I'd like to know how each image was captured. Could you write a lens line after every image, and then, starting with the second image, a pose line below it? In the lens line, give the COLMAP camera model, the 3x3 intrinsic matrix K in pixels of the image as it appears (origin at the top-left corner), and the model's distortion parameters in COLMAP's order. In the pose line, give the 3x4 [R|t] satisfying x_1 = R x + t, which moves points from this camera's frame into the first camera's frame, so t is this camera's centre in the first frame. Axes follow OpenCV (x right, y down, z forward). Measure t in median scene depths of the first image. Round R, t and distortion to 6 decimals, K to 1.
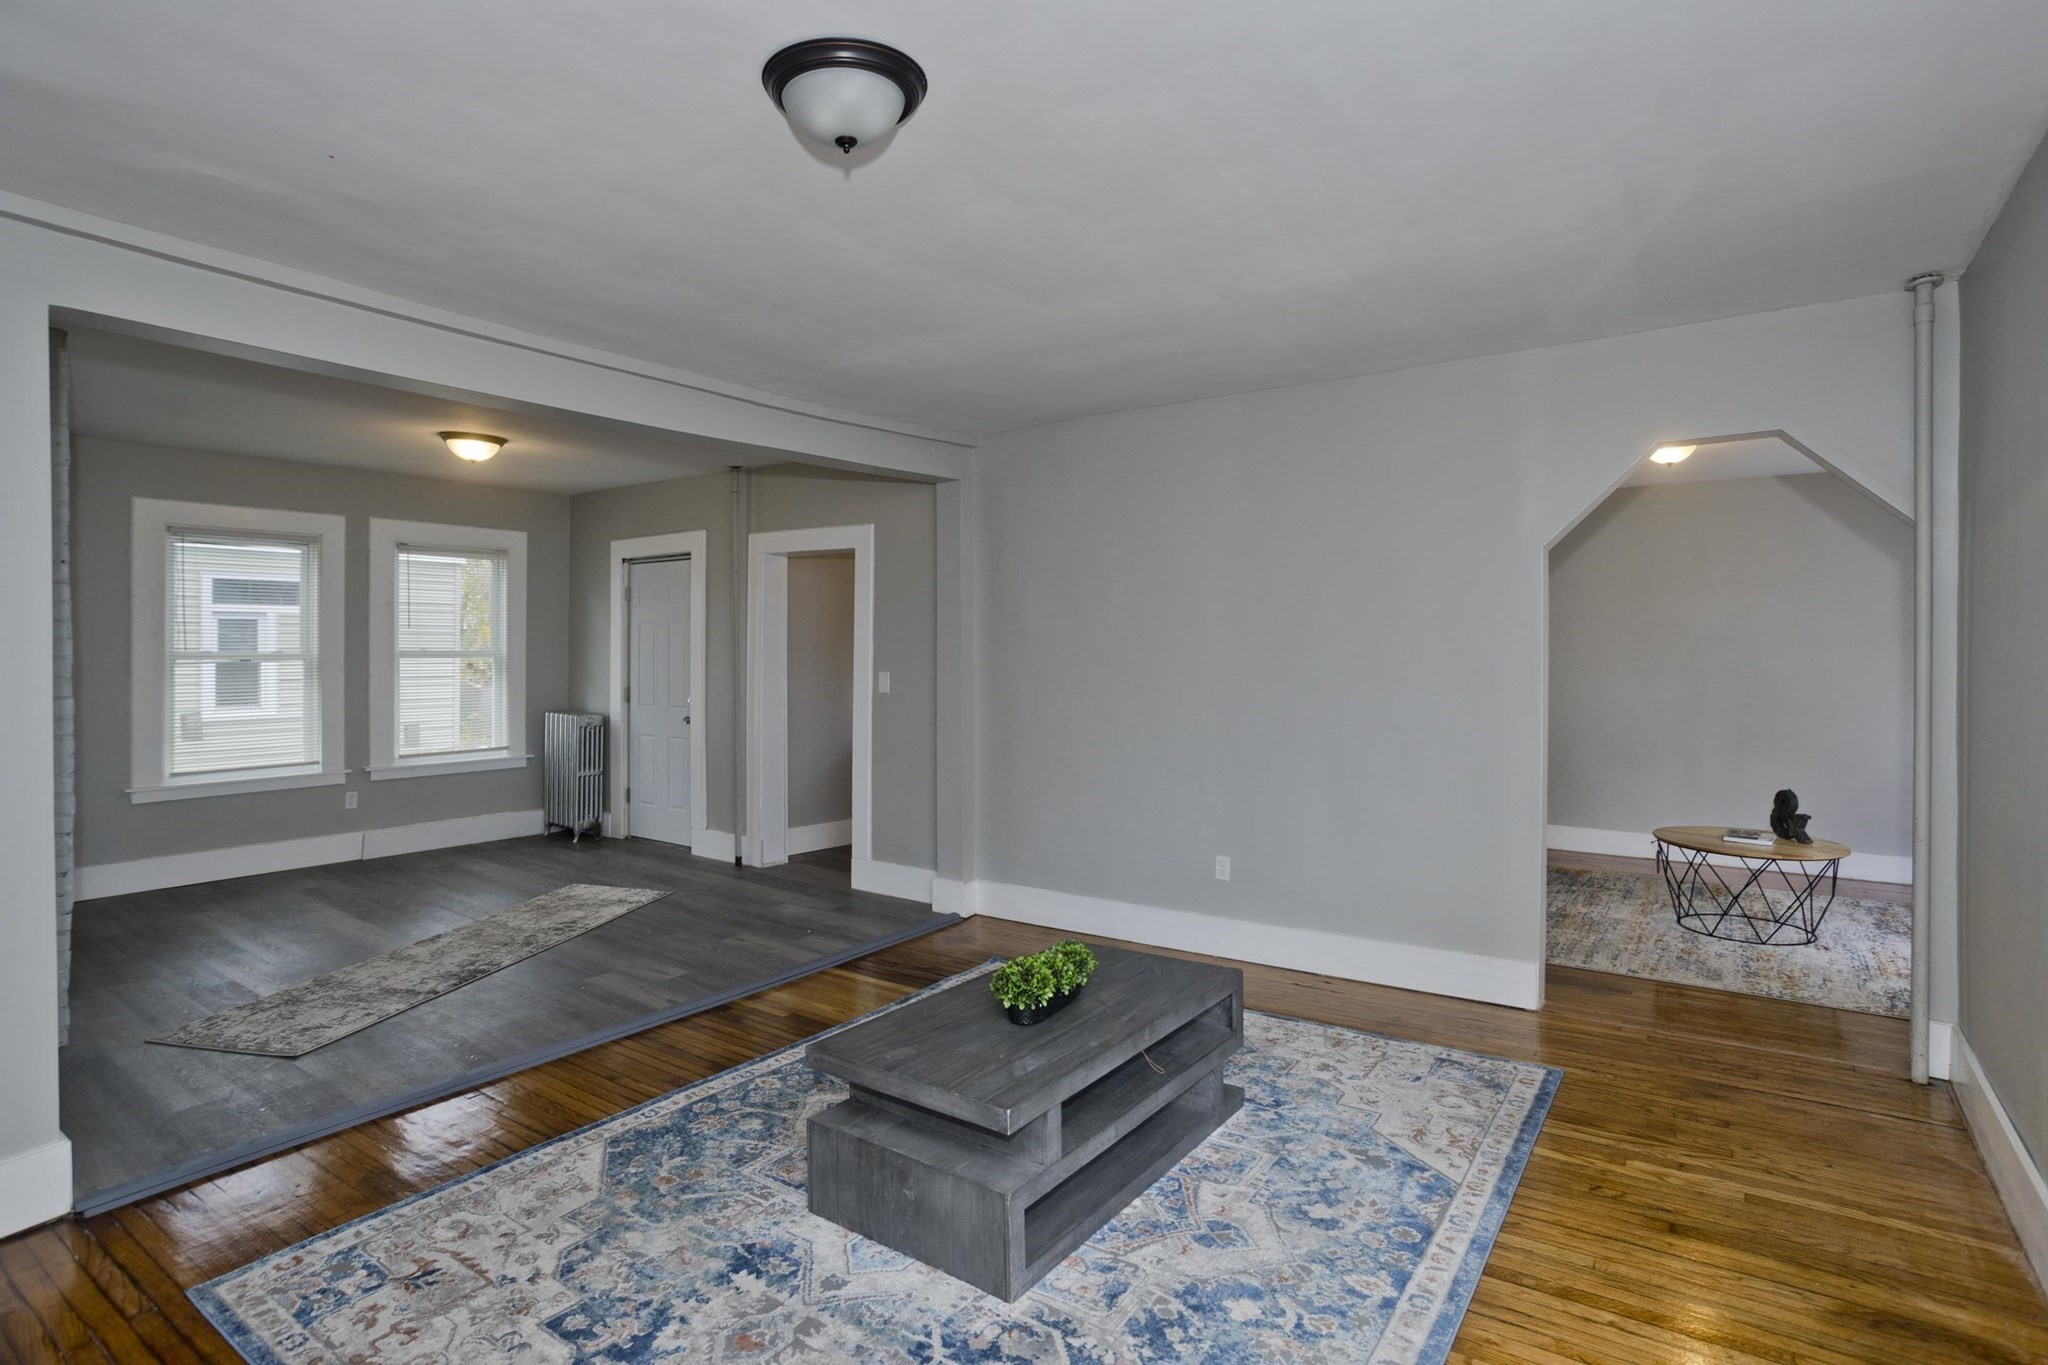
lens RADIAL K [[1031.6, 0, 1032.3], [0, 1031.6, 653.1], [0, 0, 1]] dist [-0.039135, 0.028200]
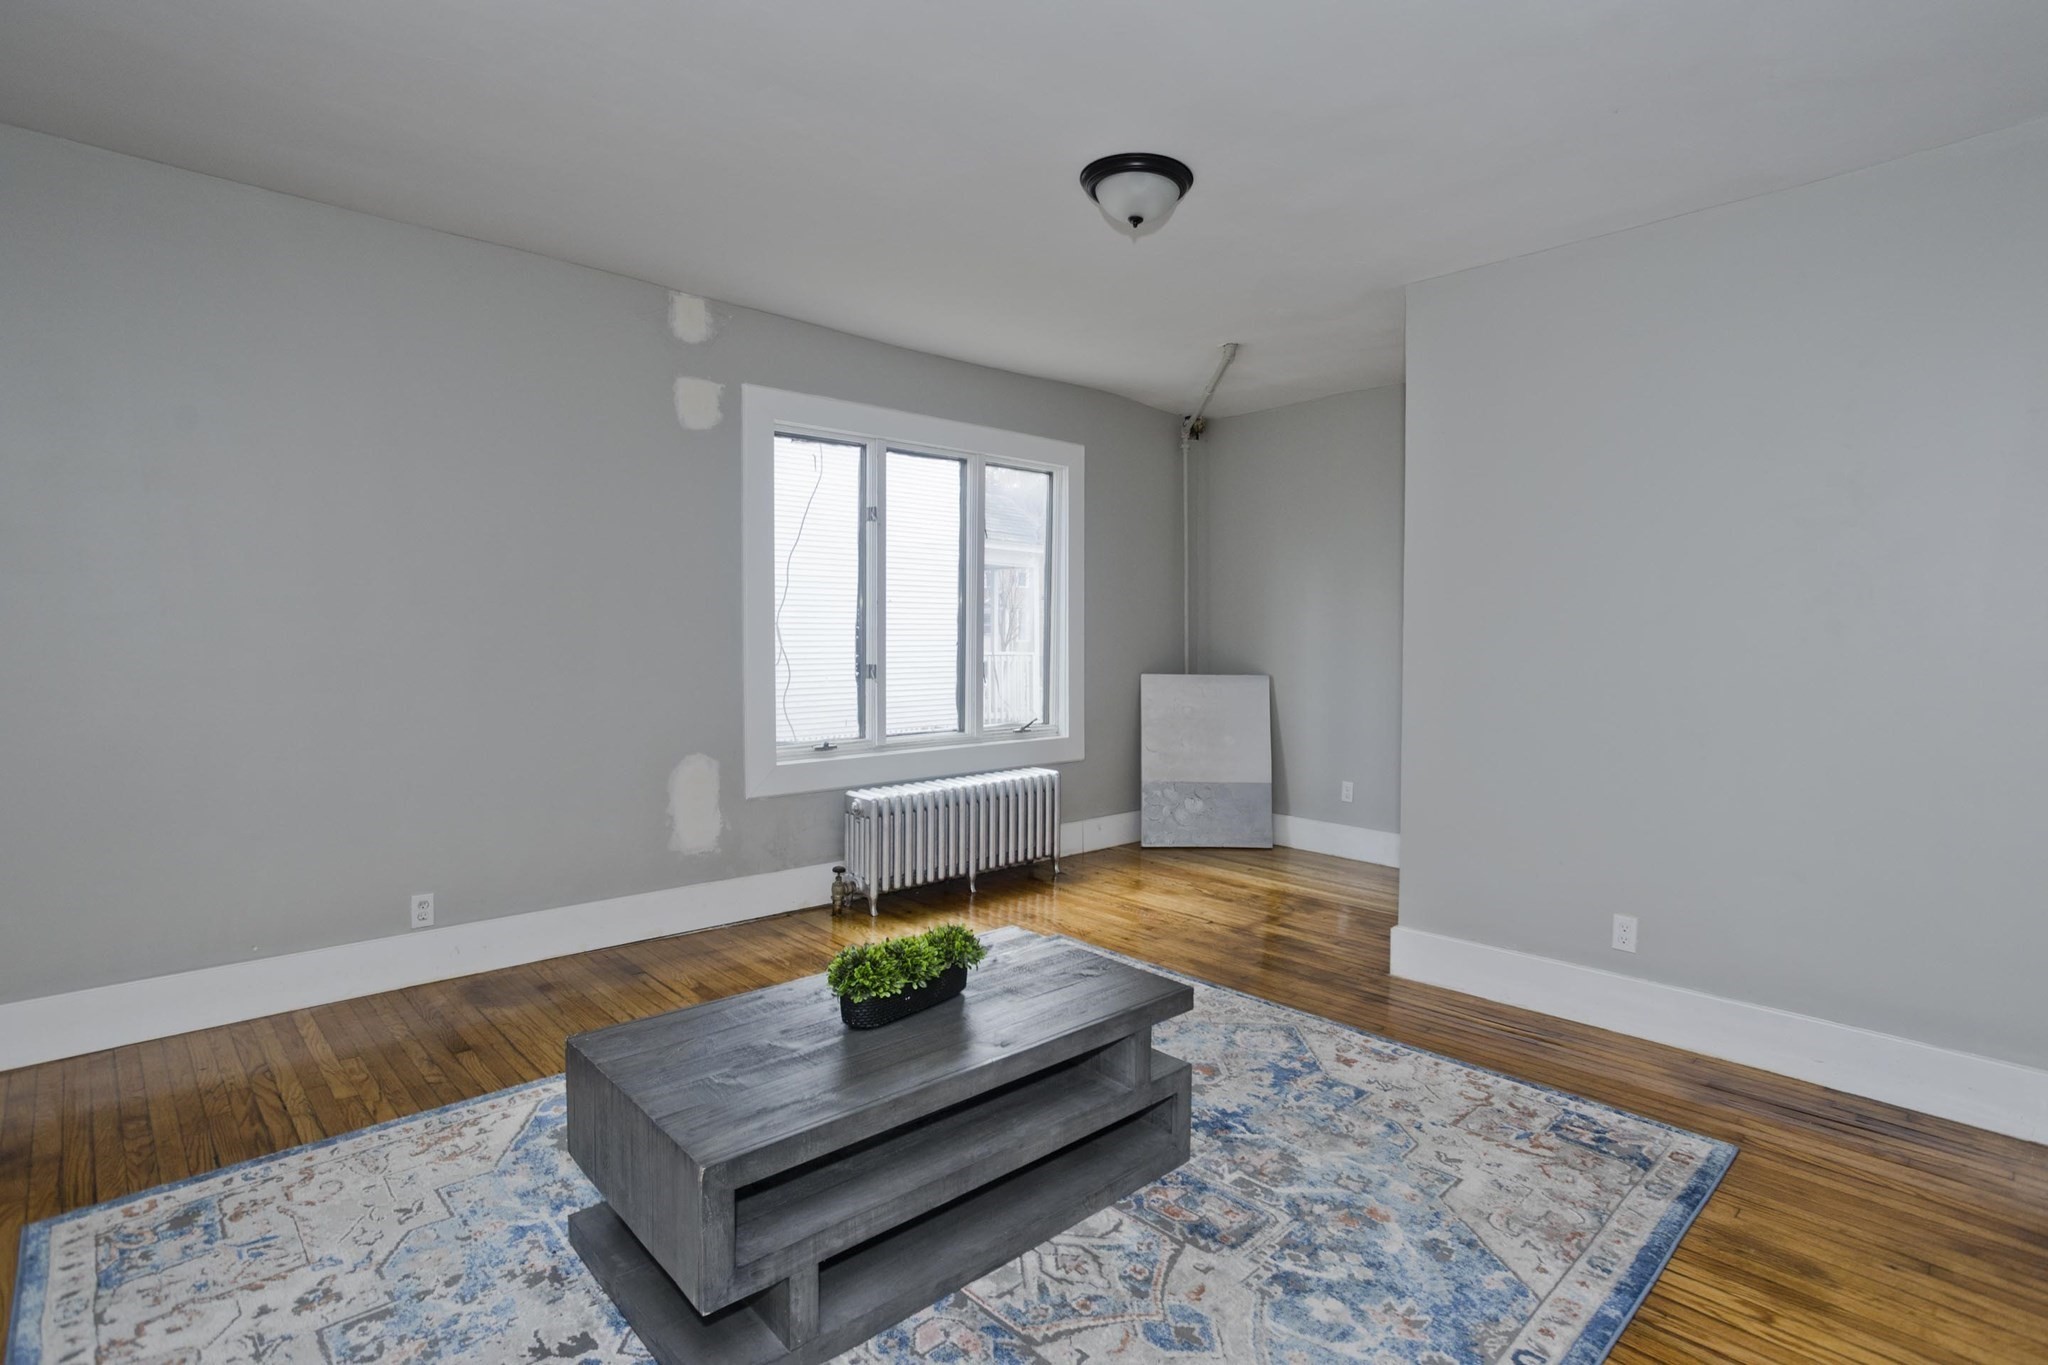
lens RADIAL K [[1015.5, 0, 1049.3], [0, 1015.5, 679.1], [0, 0, 1]] dist [-0.053525, 0.033168]
pose [[-0.981869, -0.009711, 0.189312, -0.107827], [-0.000860, 0.998905, 0.046784, 0.025608], [-0.189559, 0.045773, -0.980802, 0.780546]]
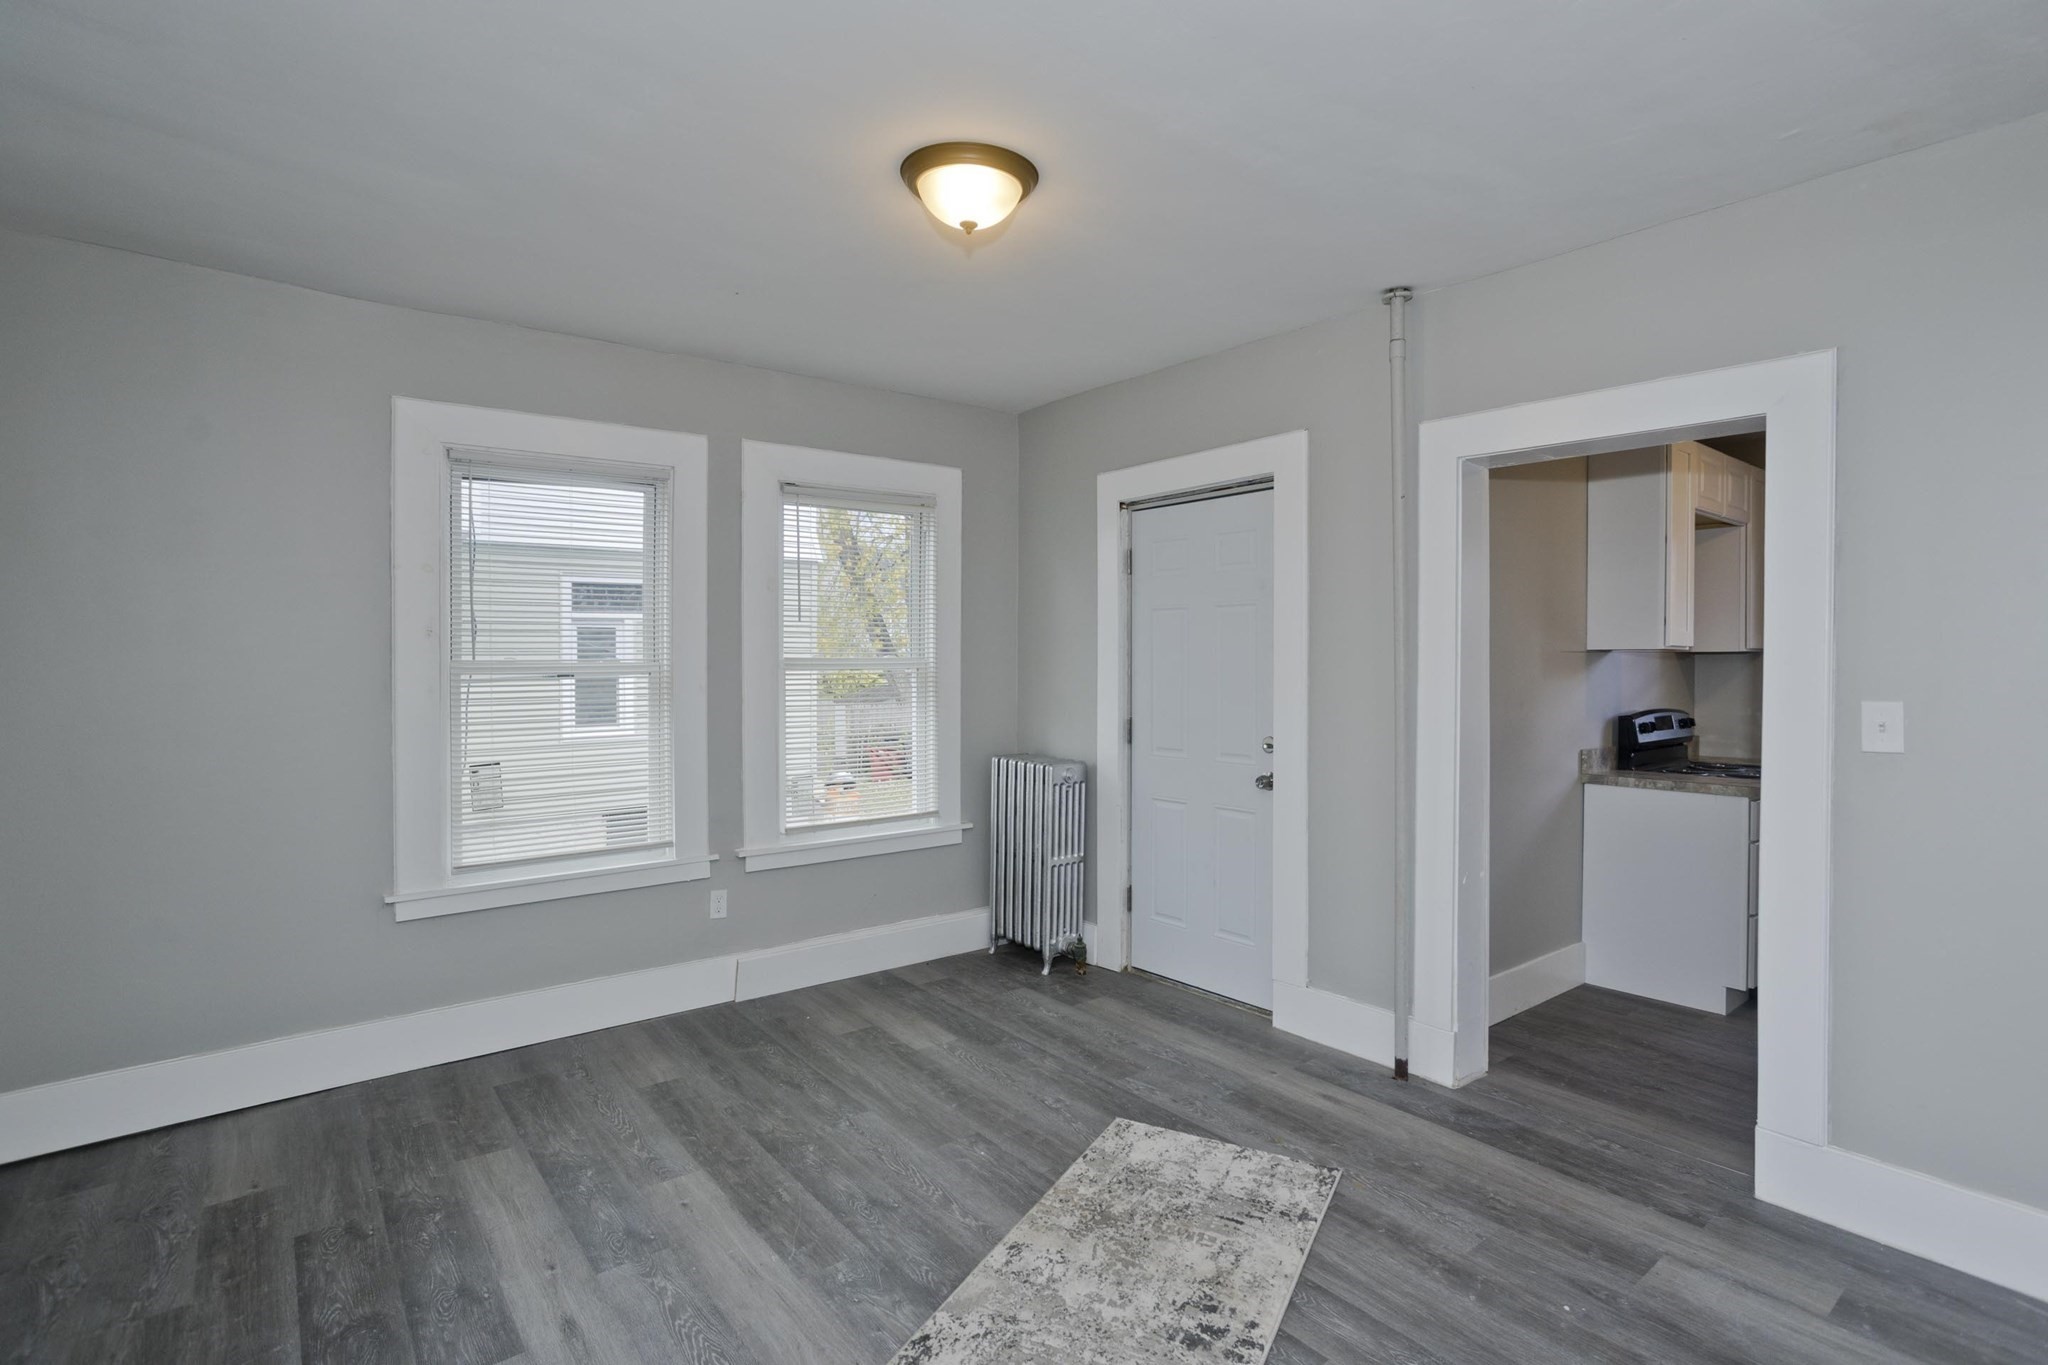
lens RADIAL K [[1007.5, 0, 1027.2], [0, 1007.5, 657.2], [0, 0, 1]] dist [-0.042371, 0.022074]
pose [[0.962952, -0.007175, -0.269577, -0.338536], [0.005259, 0.999956, -0.007829, 0.002626], [0.269621, 0.006121, 0.962947, 0.487630]]
